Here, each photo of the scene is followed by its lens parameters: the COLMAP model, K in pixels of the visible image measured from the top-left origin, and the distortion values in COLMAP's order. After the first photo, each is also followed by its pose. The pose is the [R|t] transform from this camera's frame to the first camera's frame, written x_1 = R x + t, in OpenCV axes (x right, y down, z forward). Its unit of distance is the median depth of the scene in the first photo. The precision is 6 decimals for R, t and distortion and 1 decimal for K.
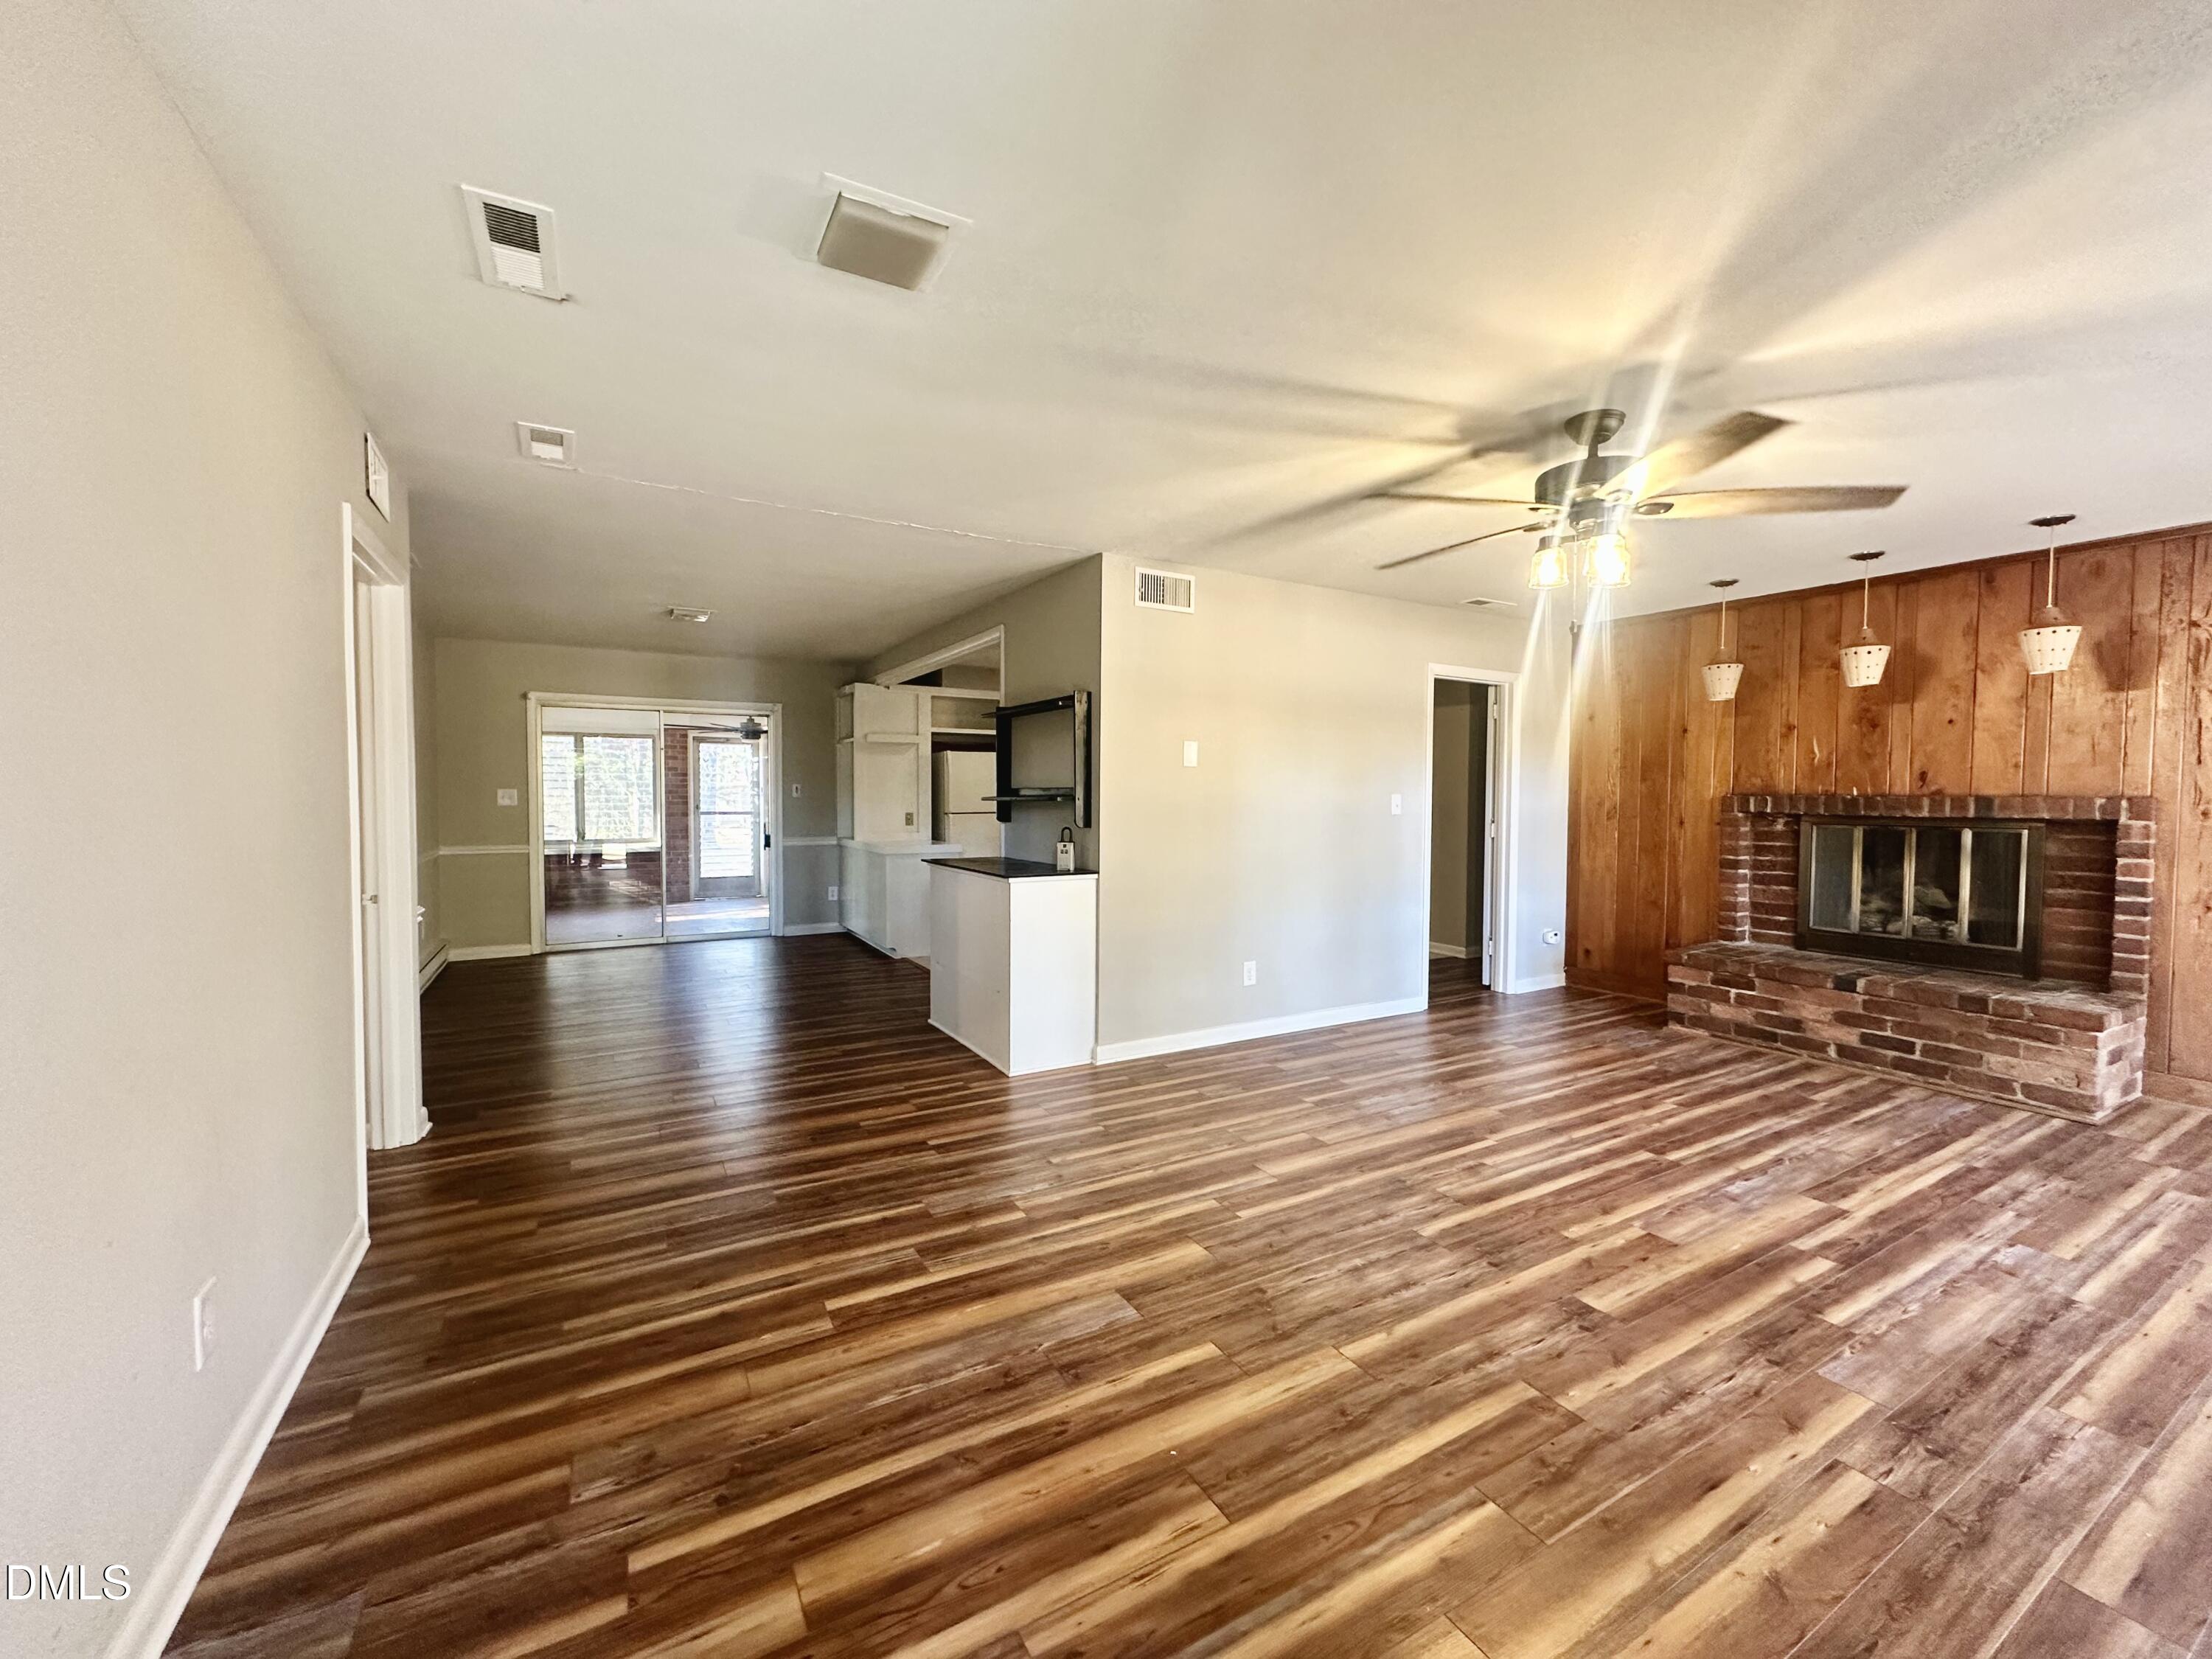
lens RADIAL K [[888.9, 0, 1106.9], [0, 888.9, 822.7], [0, 0, 1]] dist [-0.004656, 0.000228]
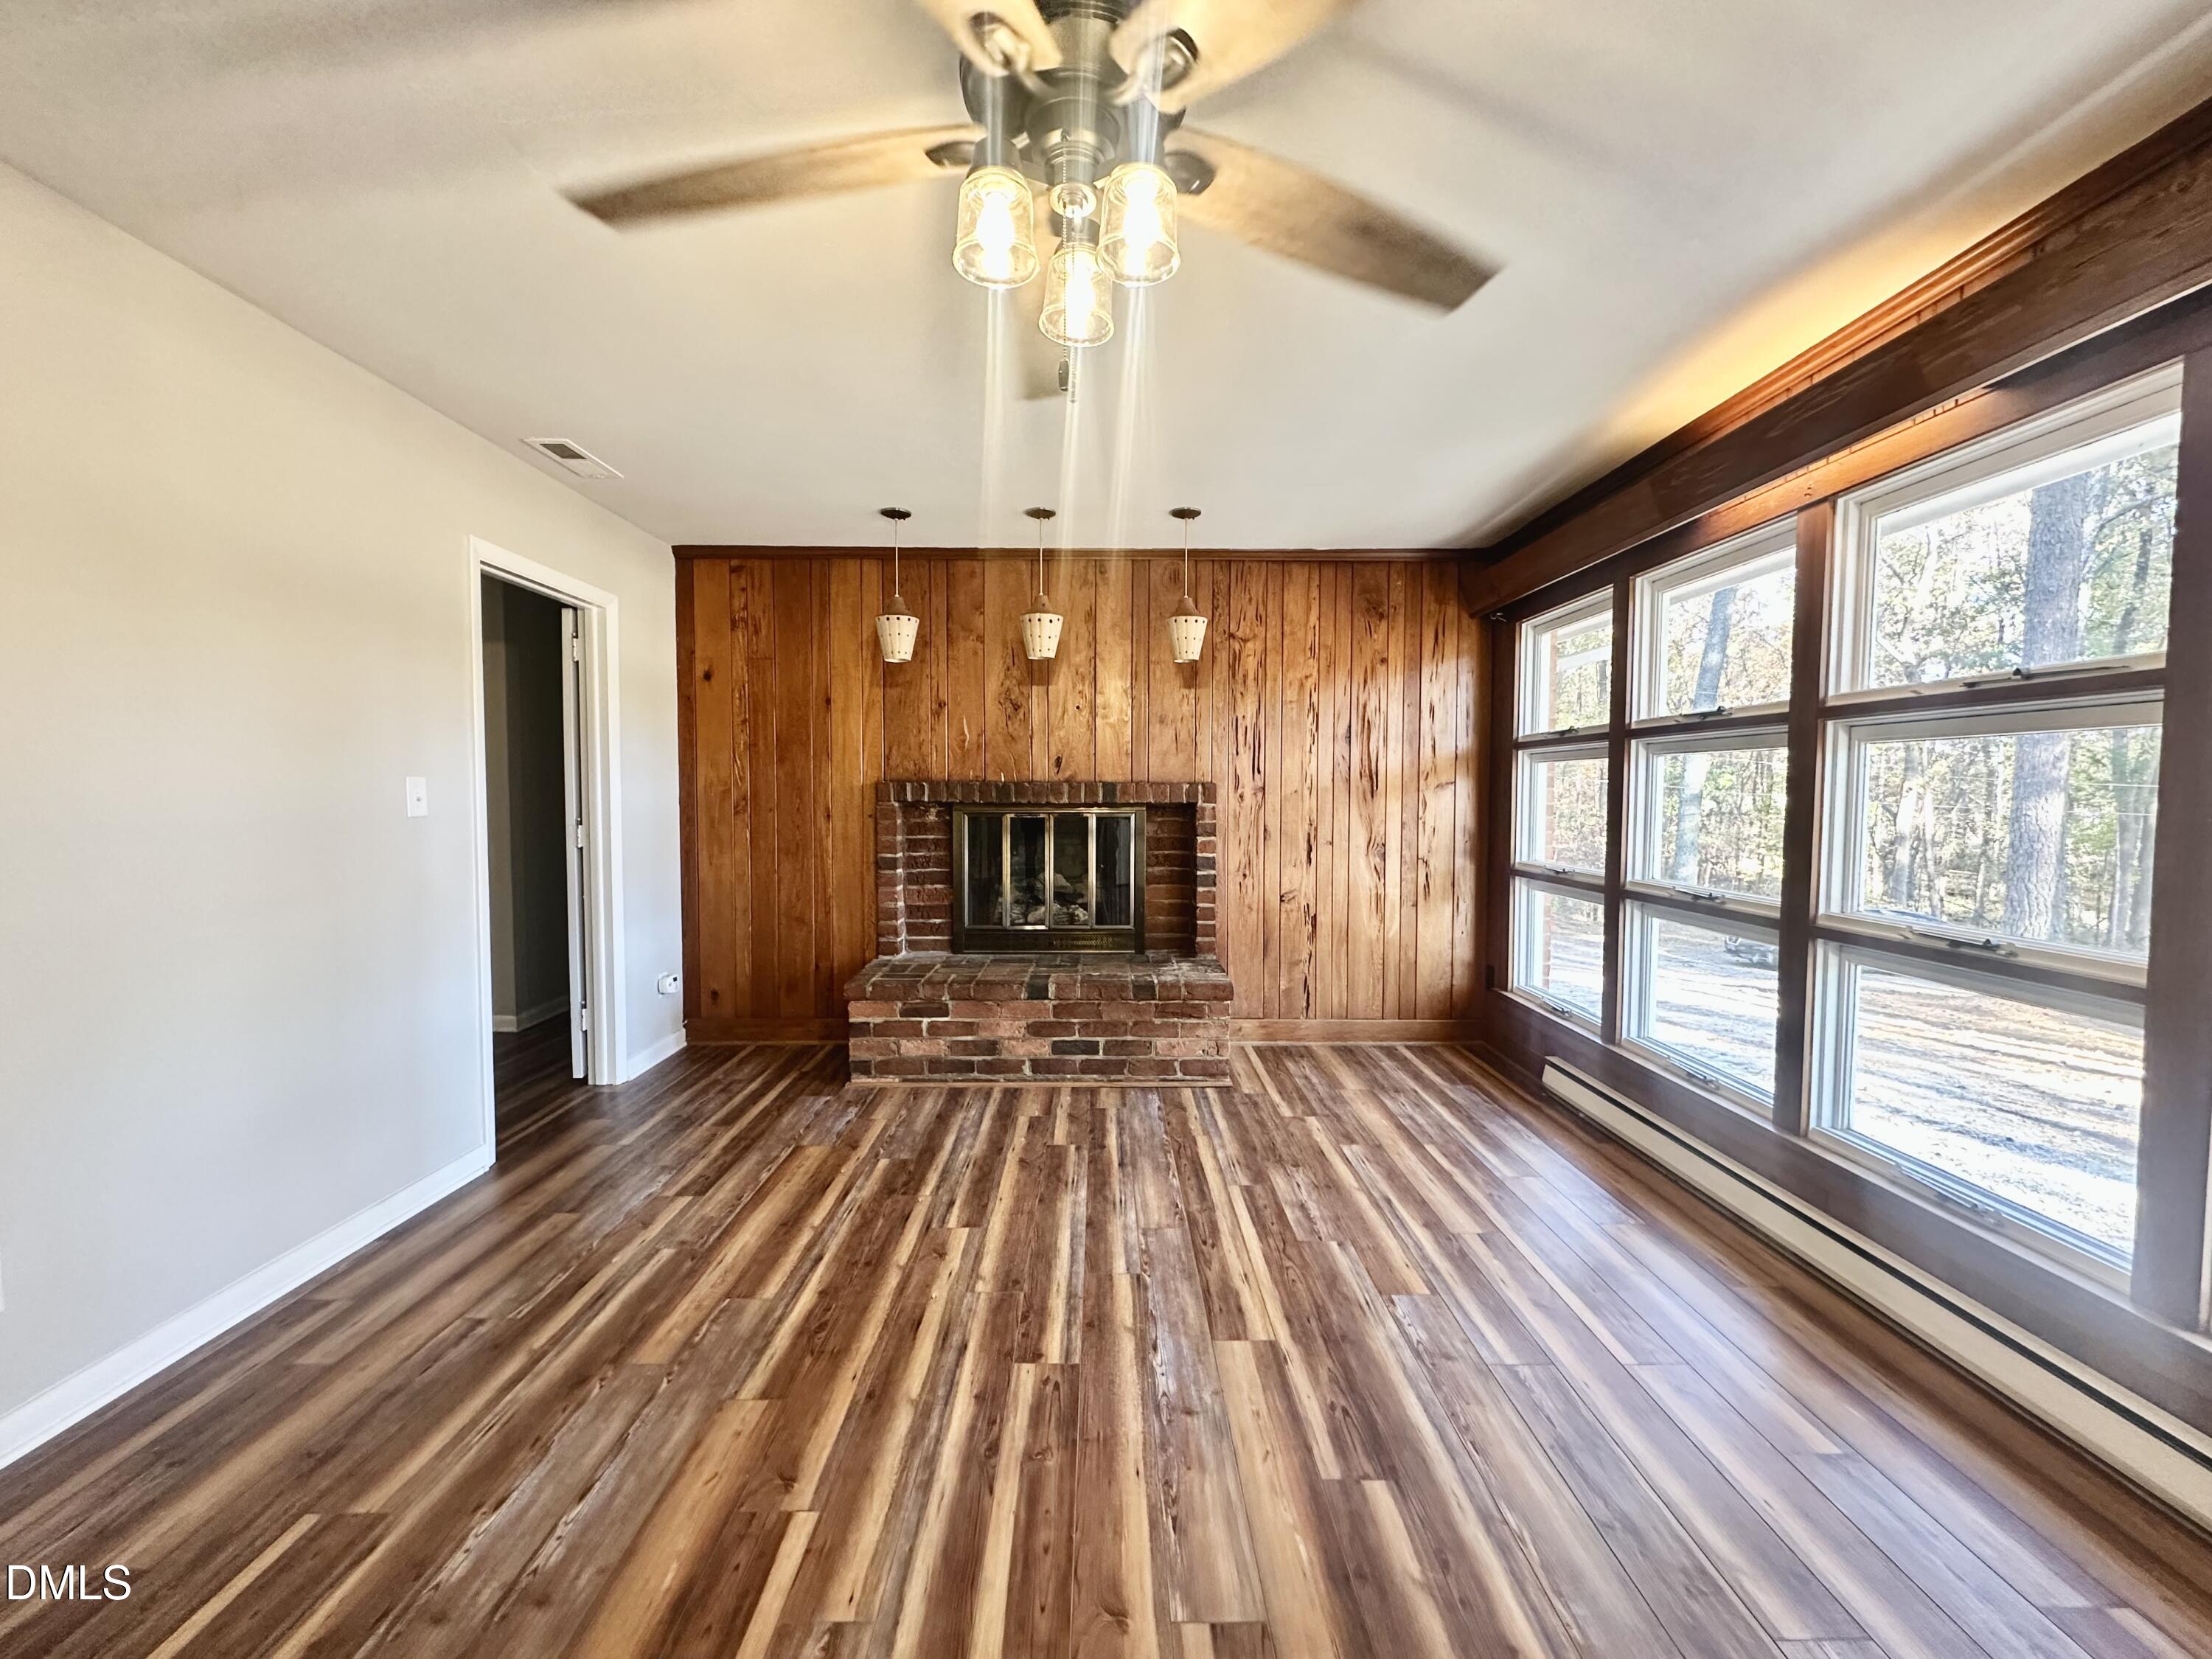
lens RADIAL K [[888.9, 0, 1111.4], [0, 888.9, 828.6], [0, 0, 1]] dist [-0.004656, 0.000228]
pose [[0.494740, -0.041931, 0.868029, 0.101579], [0.027689, 0.999089, 0.032480, -0.009887], [-0.868600, 0.007966, 0.495450, 0.507889]]
